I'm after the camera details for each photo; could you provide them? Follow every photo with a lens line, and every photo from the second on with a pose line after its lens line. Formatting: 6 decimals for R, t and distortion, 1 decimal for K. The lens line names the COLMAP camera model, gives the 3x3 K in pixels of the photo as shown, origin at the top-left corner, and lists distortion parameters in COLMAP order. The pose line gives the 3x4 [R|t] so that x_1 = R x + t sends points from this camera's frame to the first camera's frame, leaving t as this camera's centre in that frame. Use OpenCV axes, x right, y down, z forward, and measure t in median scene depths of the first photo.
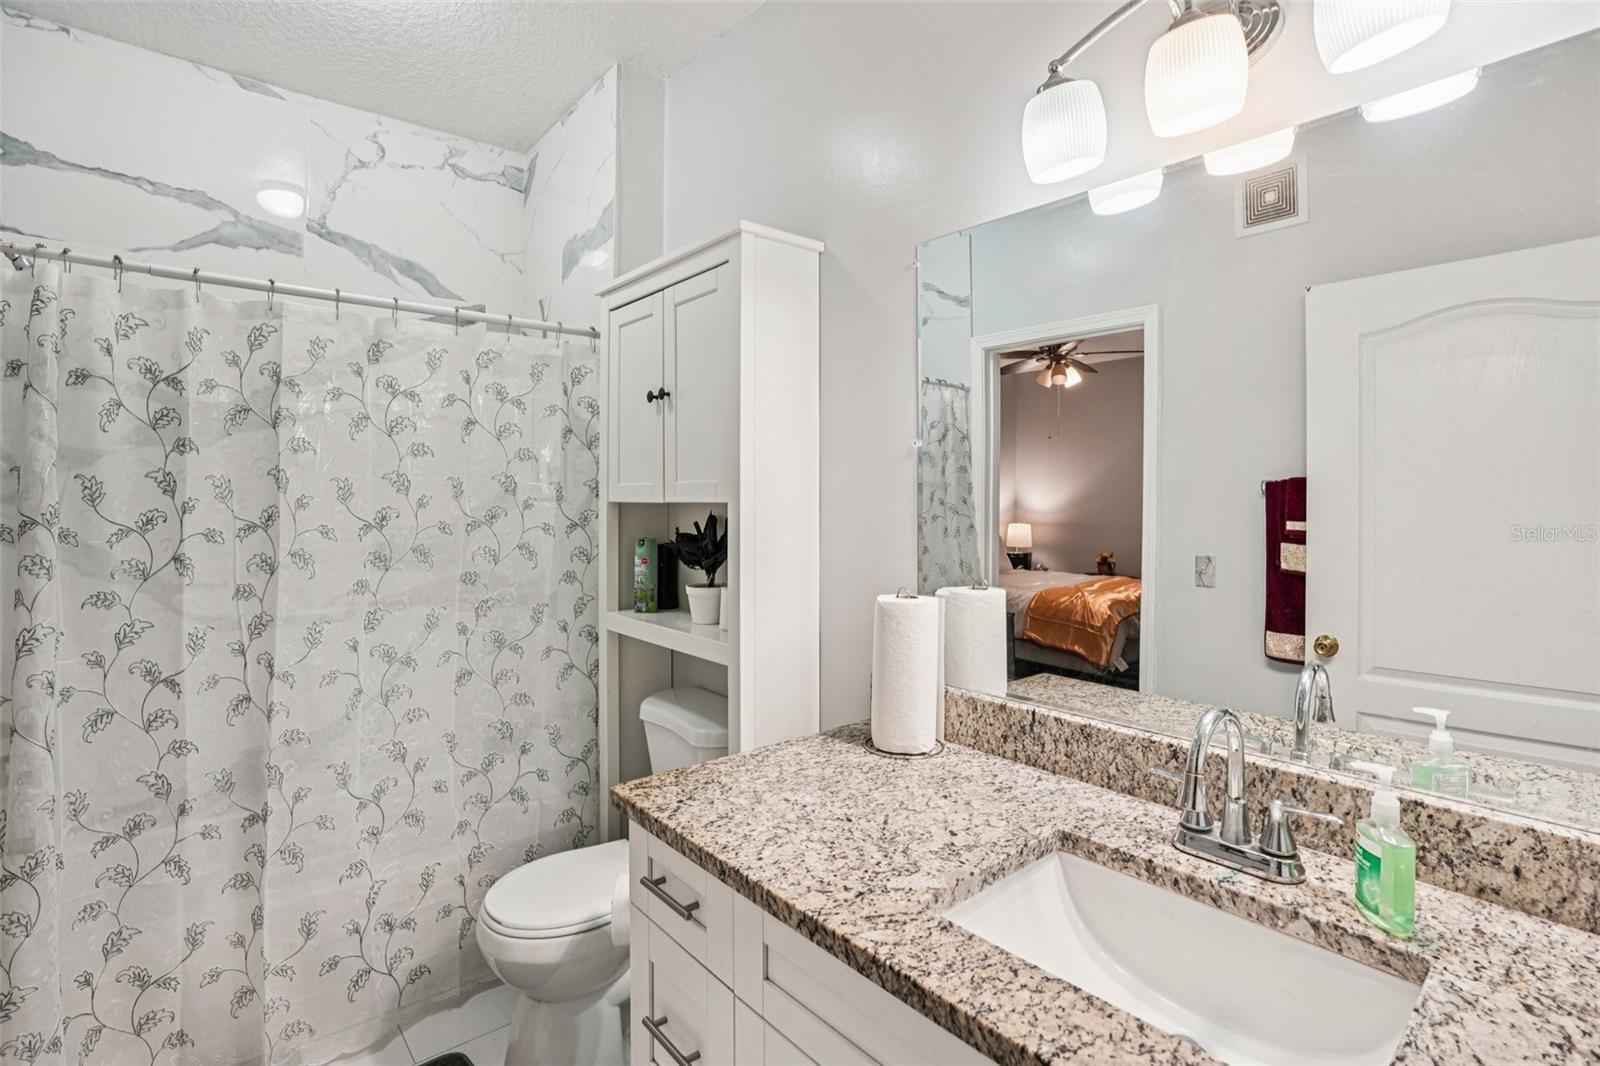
lens RADIAL K [[763.9, 0, 785.2], [0, 763.9, 503.3], [0, 0, 1]] dist [-0.055503, 0.019179]
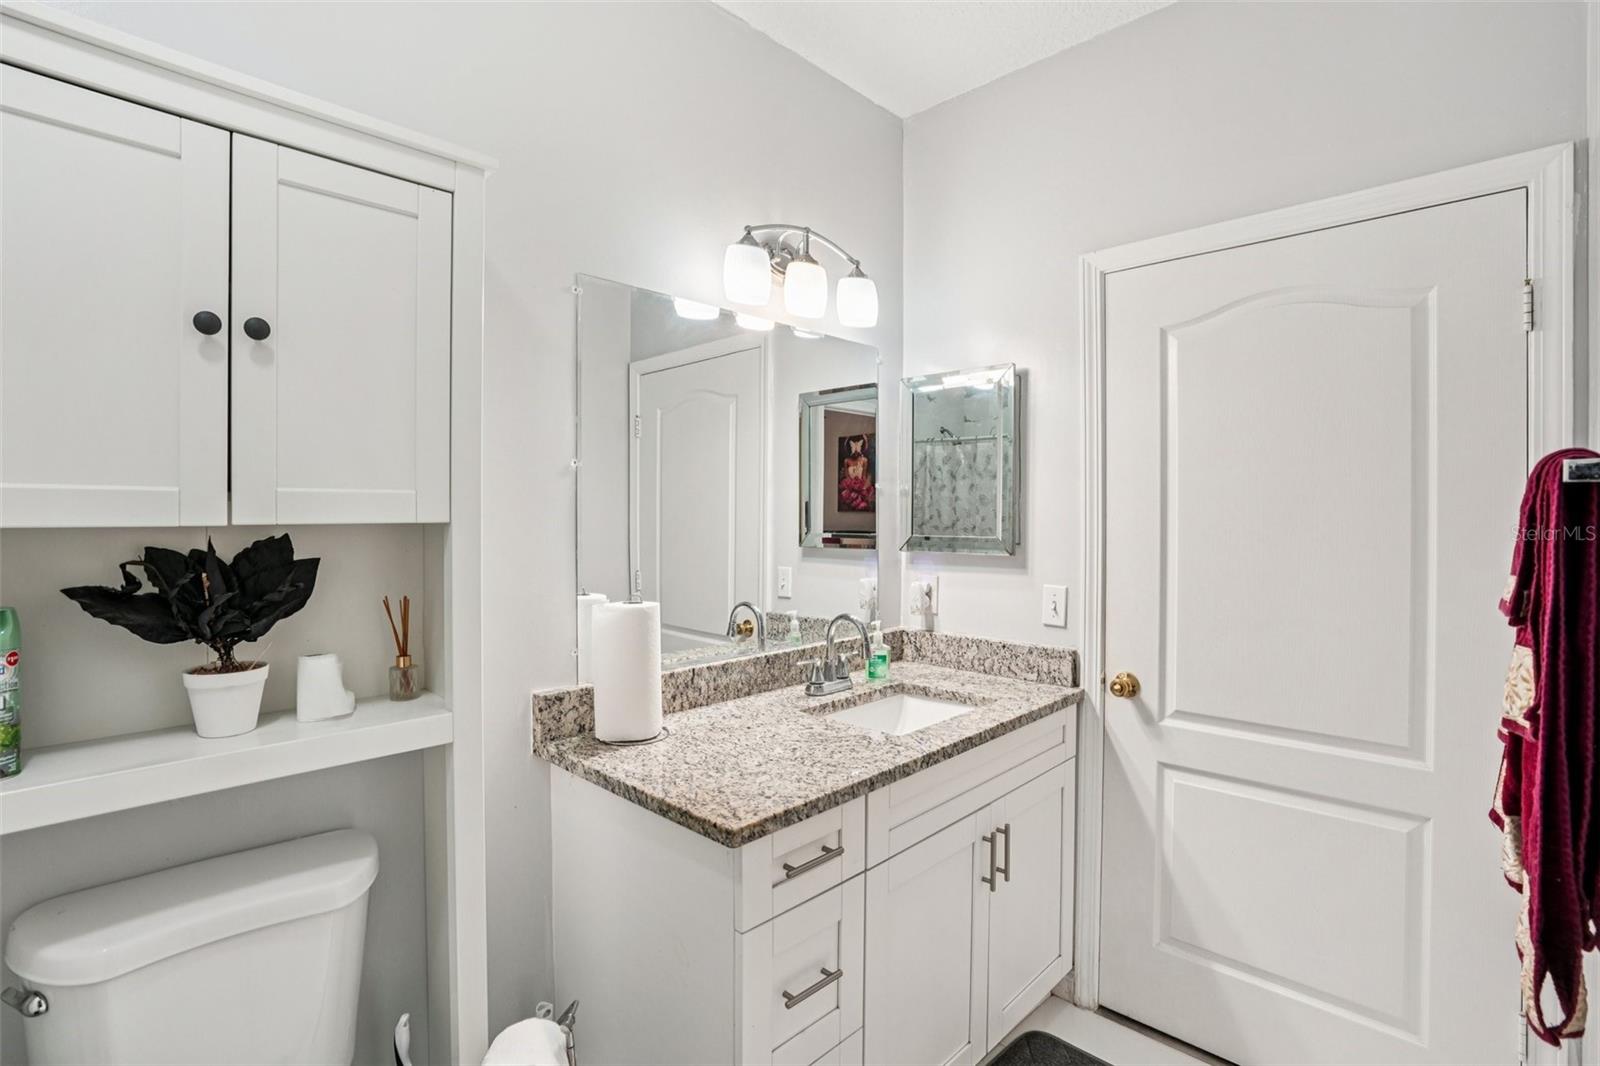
lens RADIAL K [[763.9, 0, 802.9], [0, 763.9, 528.4], [0, 0, 1]] dist [-0.055503, 0.019179]
pose [[-0.126342, -0.017278, 0.991836, -1.374371], [-0.002670, 0.999851, 0.017078, -0.013288], [-0.991983, -0.000490, -0.126369, 1.224710]]
